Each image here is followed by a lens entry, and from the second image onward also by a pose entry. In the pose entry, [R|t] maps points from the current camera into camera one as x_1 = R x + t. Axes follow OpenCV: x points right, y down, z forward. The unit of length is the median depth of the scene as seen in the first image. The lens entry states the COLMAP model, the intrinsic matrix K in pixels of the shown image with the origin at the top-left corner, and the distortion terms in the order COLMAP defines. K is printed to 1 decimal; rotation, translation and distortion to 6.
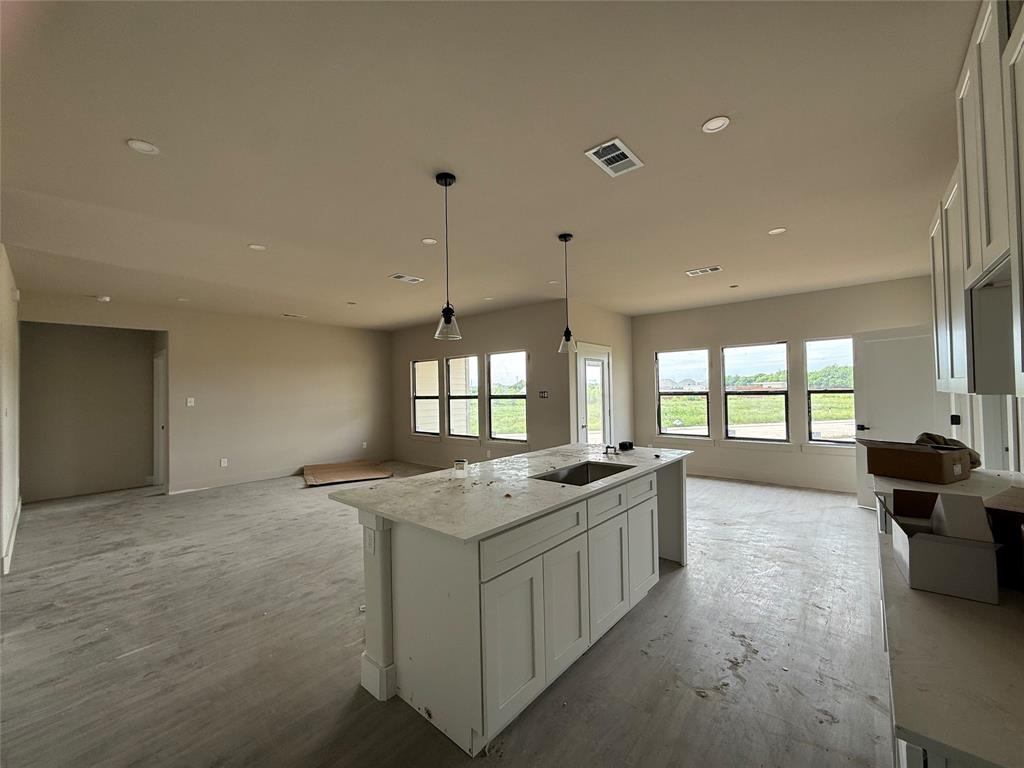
lens RADIAL K [[409.0, 0, 509.6], [0, 409.0, 386.5], [0, 0, 1]] dist [-0.002560, 0.001938]
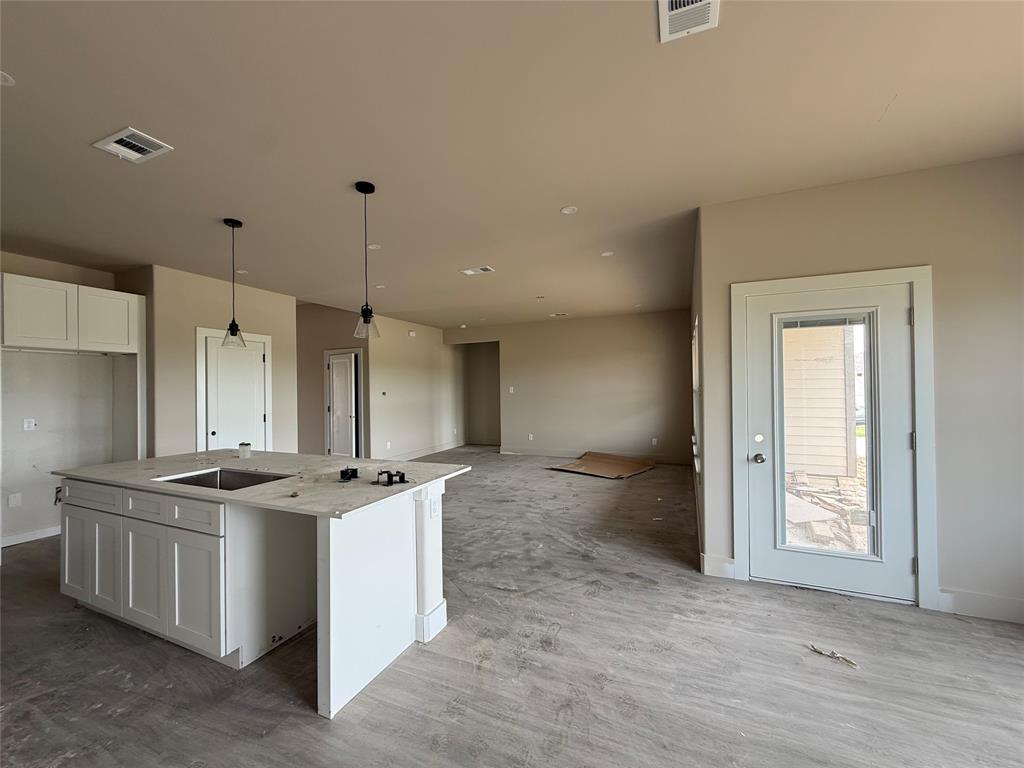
lens RADIAL K [[409.0, 0, 509.3], [0, 409.0, 382.3], [0, 0, 1]] dist [-0.002560, 0.001938]
pose [[0.308714, 0.001508, -0.951154, 0.523883], [0.019497, 0.999779, 0.007914, 0.000850], [0.950955, -0.020988, 0.308616, 0.552569]]
